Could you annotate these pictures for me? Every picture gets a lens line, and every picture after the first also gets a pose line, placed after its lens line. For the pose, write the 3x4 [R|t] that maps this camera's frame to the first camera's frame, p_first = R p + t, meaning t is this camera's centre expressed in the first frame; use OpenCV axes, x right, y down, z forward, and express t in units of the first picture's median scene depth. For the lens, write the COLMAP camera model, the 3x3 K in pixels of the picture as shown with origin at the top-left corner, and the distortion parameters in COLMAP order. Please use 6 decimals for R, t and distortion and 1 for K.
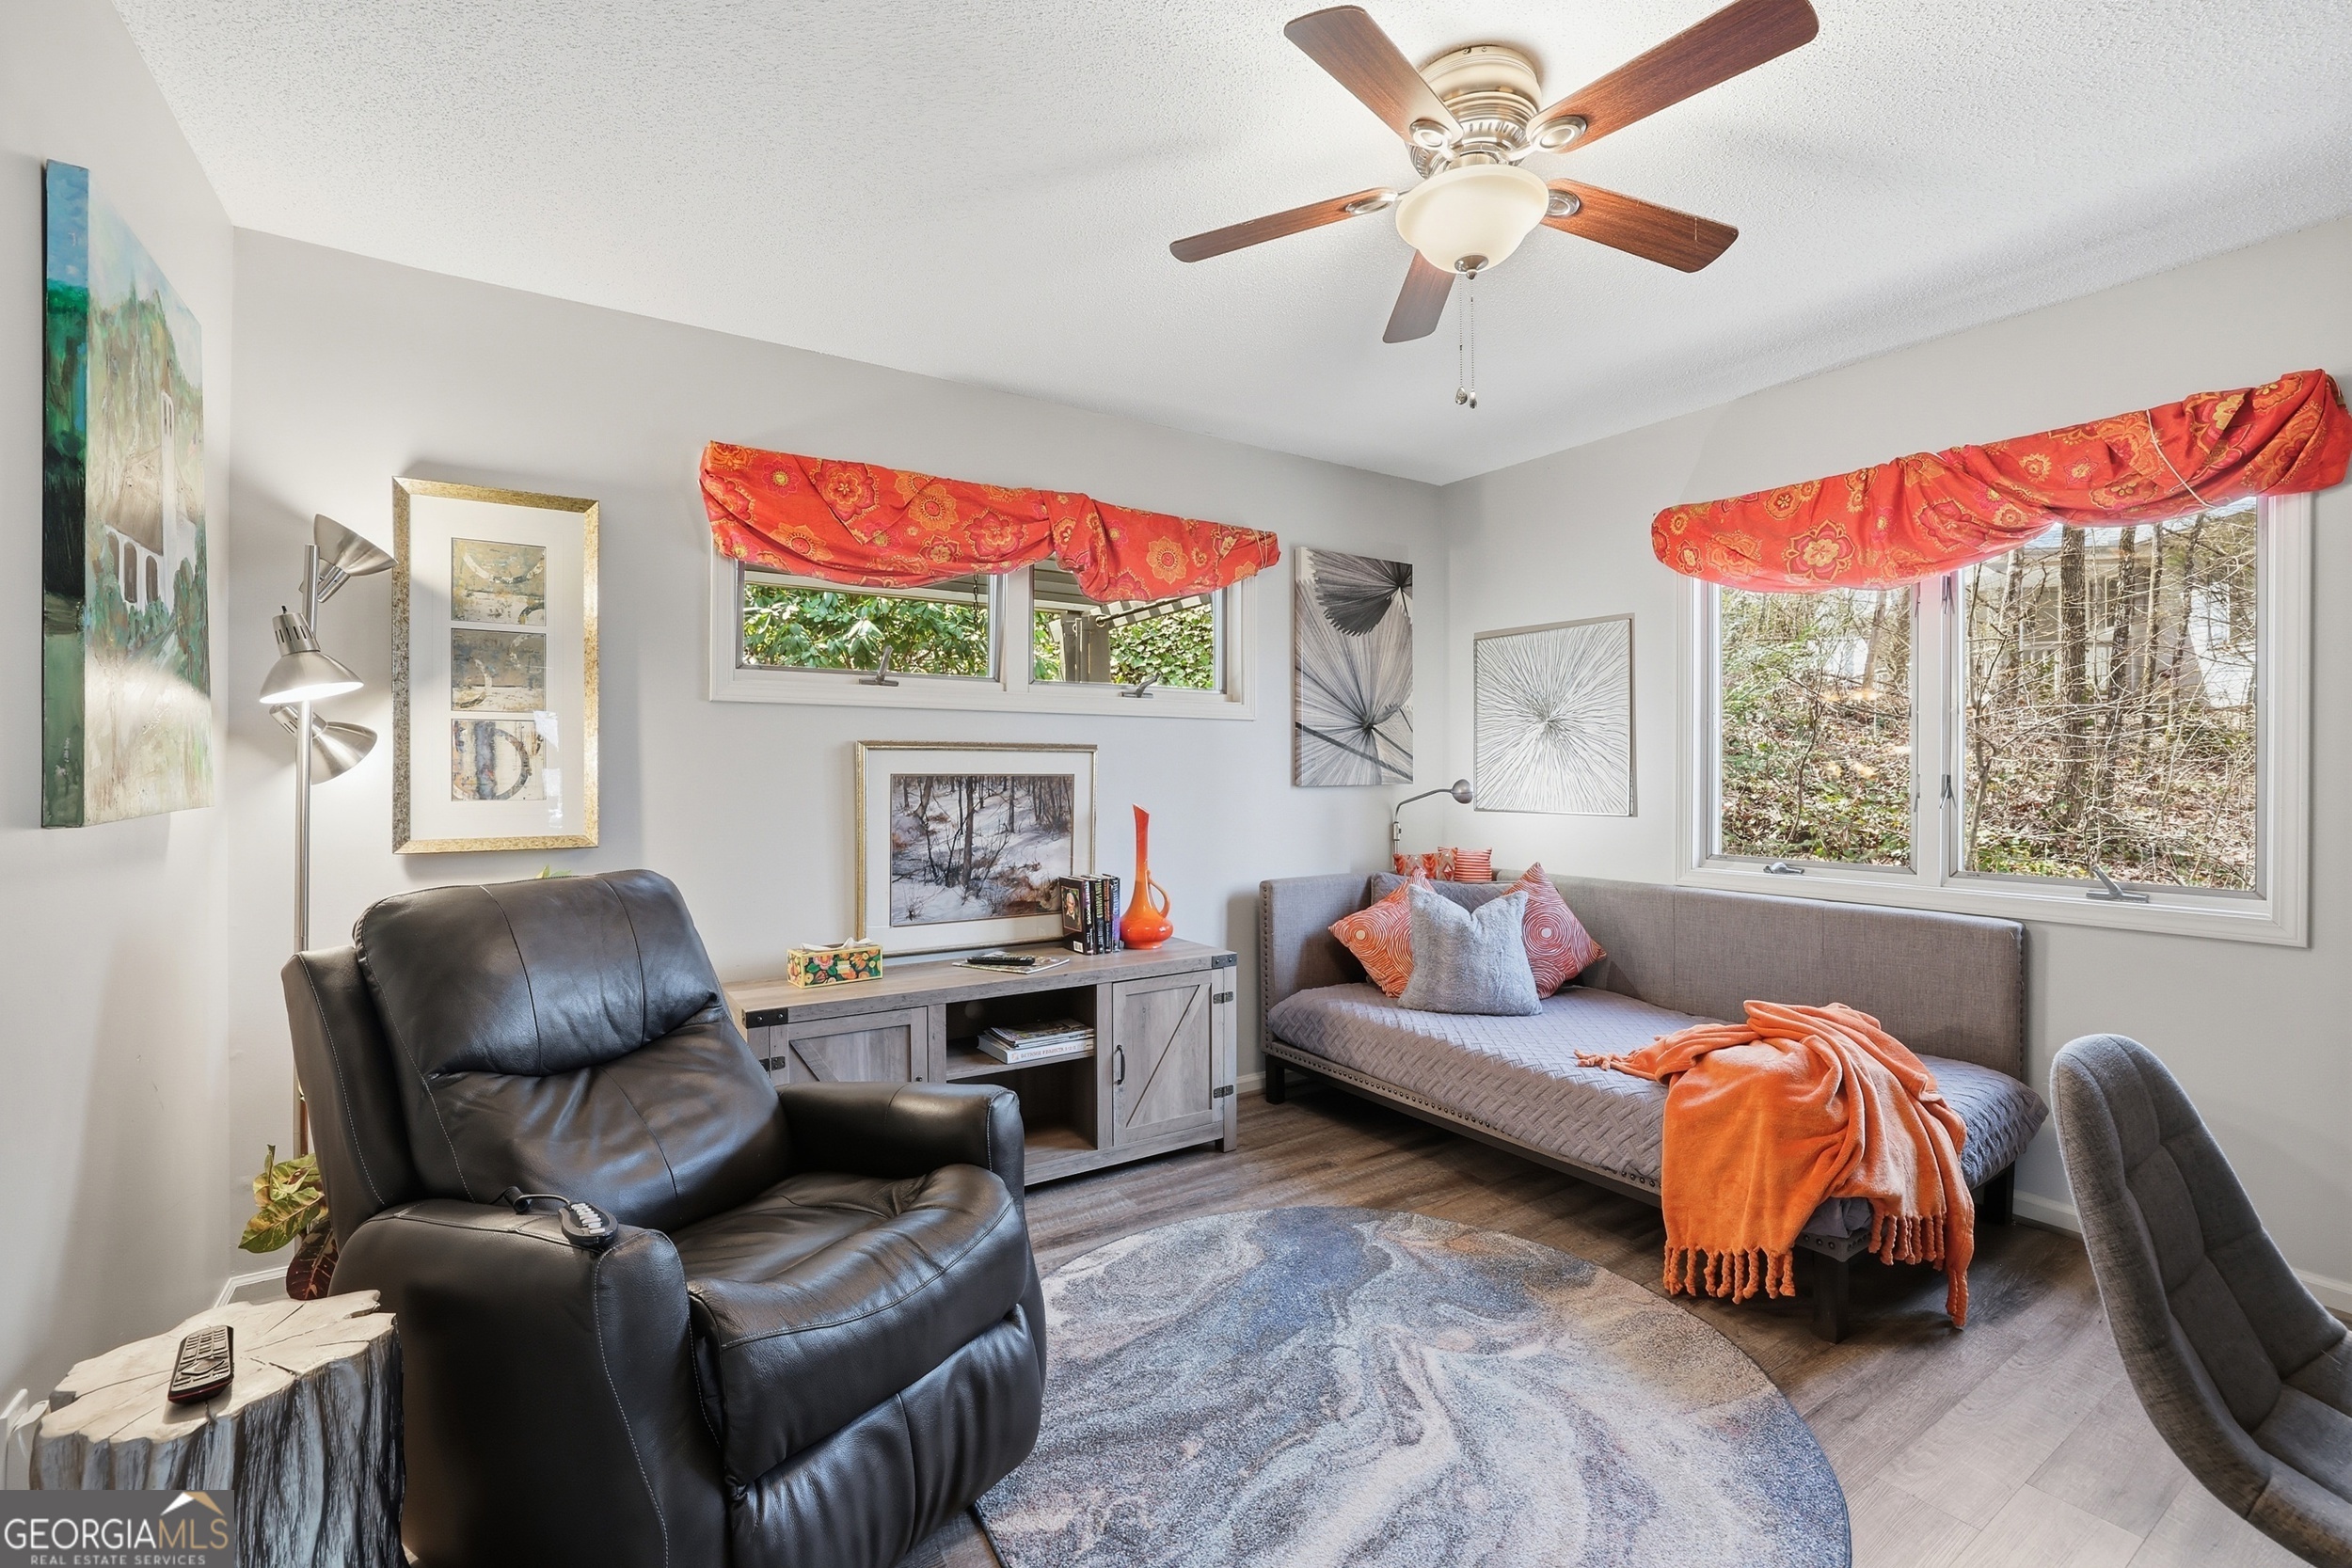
lens RADIAL K [[1052.2, 0, 1168.2], [0, 1052.2, 775.0], [0, 0, 1]] dist [-0.040765, 0.001210]
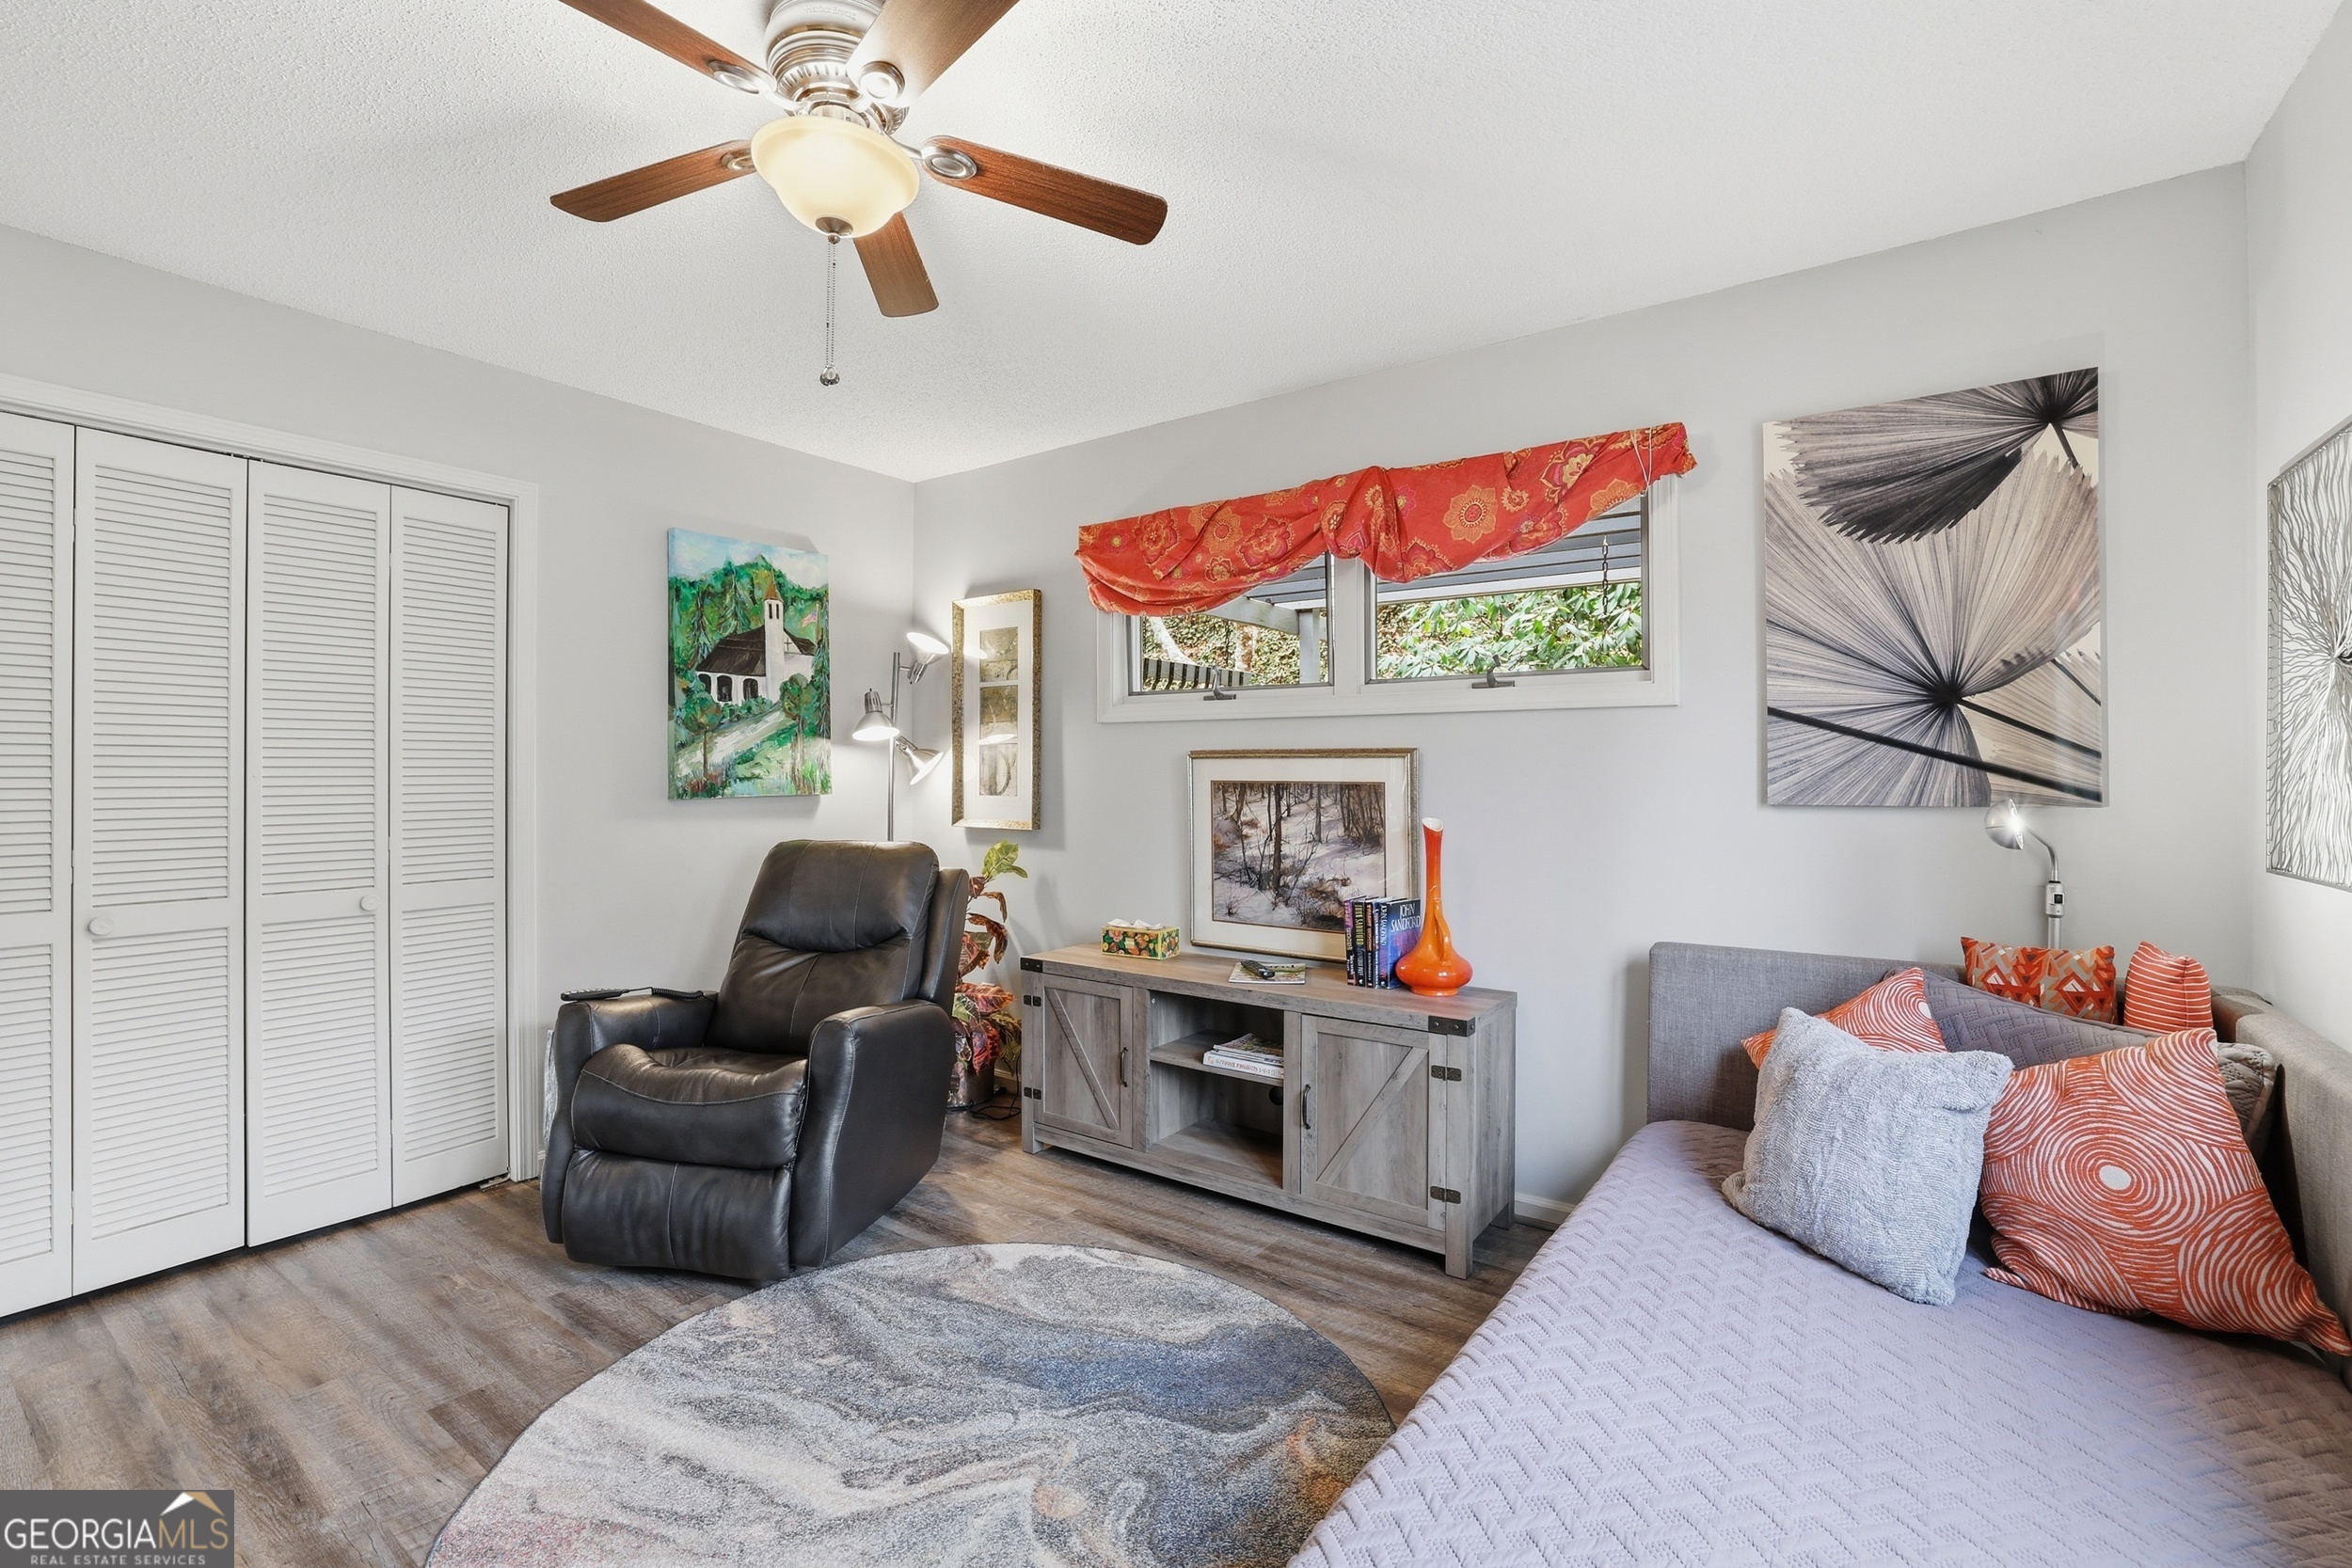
lens RADIAL K [[1052.2, 0, 1171.0], [0, 1052.2, 777.1], [0, 0, 1]] dist [-0.040765, 0.001210]
pose [[0.332926, 0.002676, -0.942949, 0.736869], [-0.005908, 0.999982, 0.000752, -0.005120], [0.942935, 0.005320, 0.332936, 0.575268]]
